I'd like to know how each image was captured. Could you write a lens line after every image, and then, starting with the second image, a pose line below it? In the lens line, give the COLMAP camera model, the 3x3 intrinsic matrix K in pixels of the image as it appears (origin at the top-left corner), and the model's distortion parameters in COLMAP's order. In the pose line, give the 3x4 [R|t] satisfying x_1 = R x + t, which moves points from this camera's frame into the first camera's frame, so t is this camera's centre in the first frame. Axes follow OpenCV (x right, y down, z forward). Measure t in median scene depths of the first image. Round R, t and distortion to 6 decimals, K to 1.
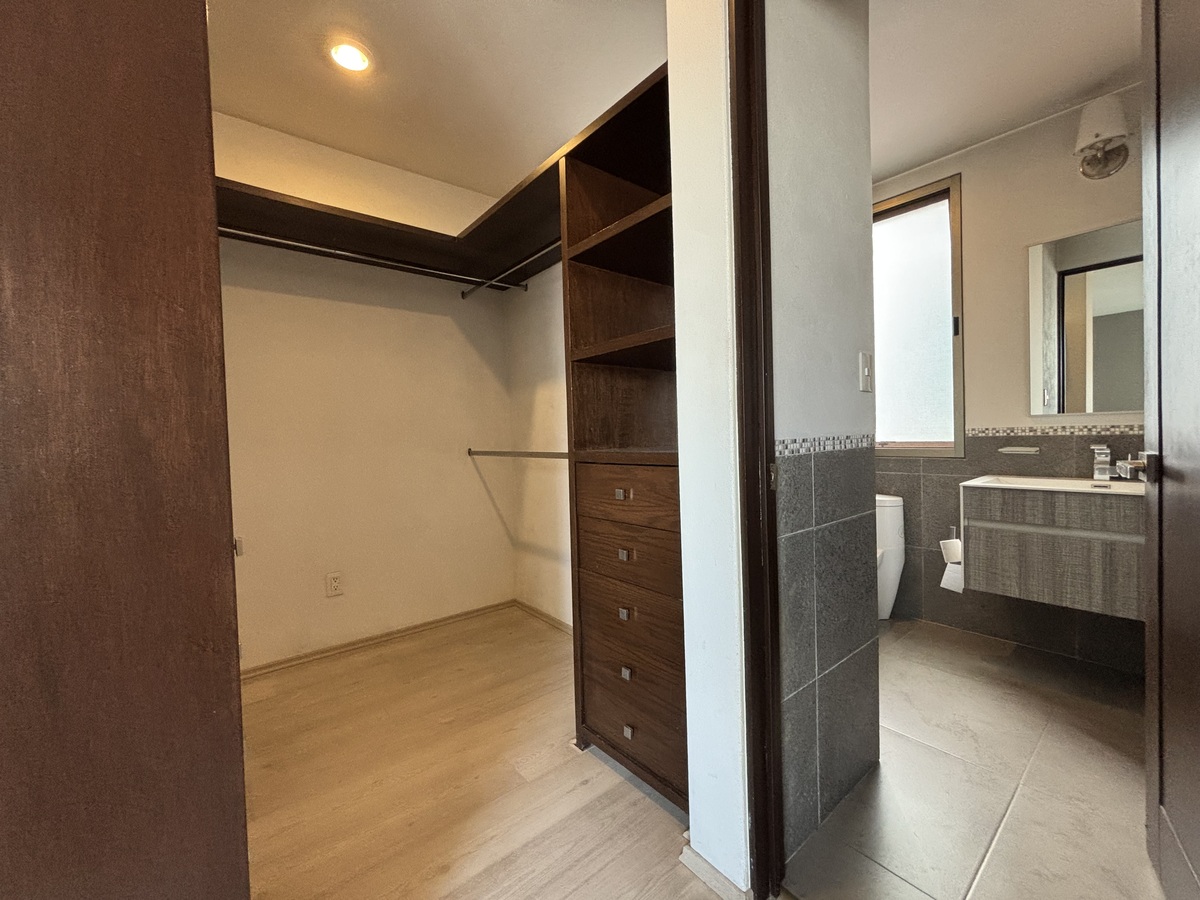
lens RADIAL K [[481.2, 0, 601.1], [0, 481.2, 449.9], [0, 0, 1]] dist [-0.004234, 0.000014]
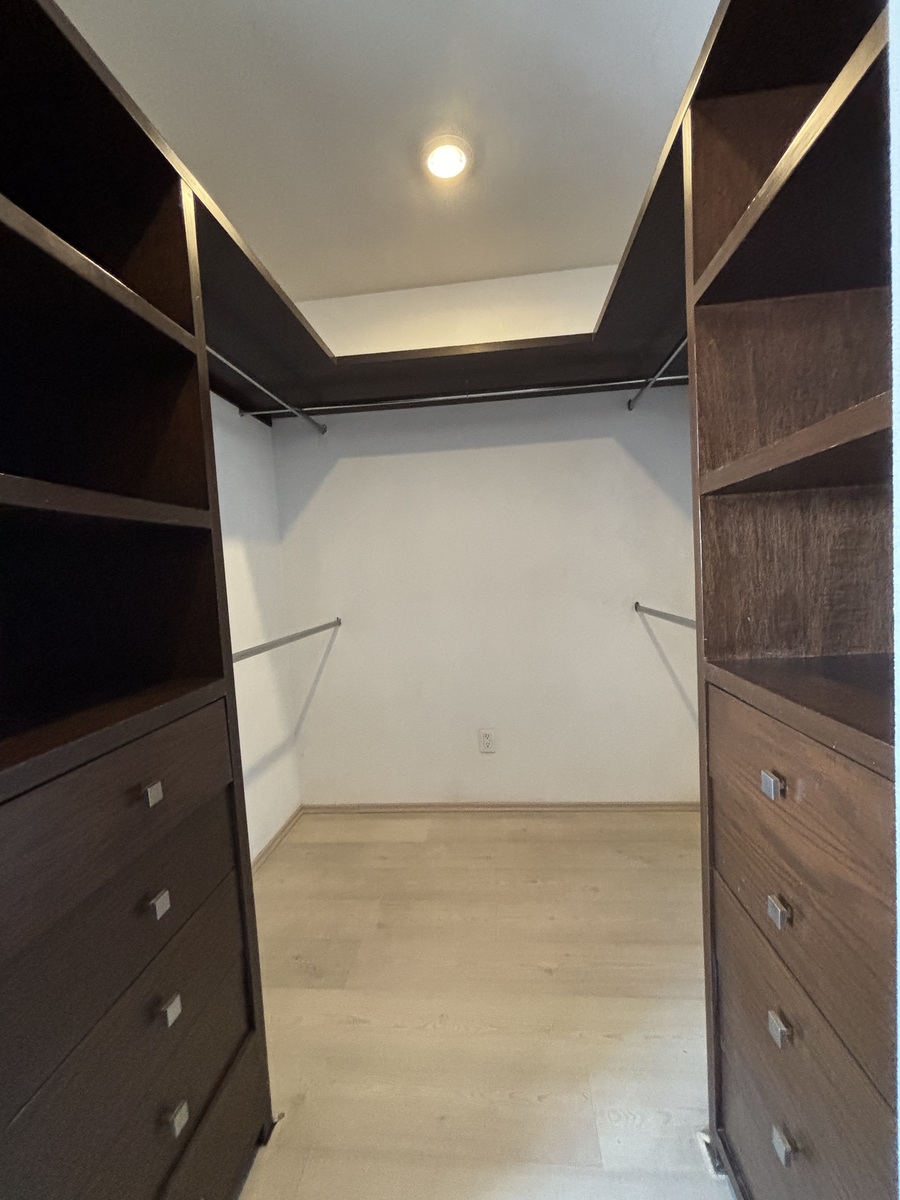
lens RADIAL K [[481.2, 0, 448.8], [0, 481.2, 598.8], [0, 0, 1]] dist [-0.004234, 0.000014]
pose [[0.700984, 0.027254, -0.712656, 0.100080], [0.018596, 0.998231, 0.056467, -0.080814], [0.712935, -0.052835, 0.699237, 0.319274]]
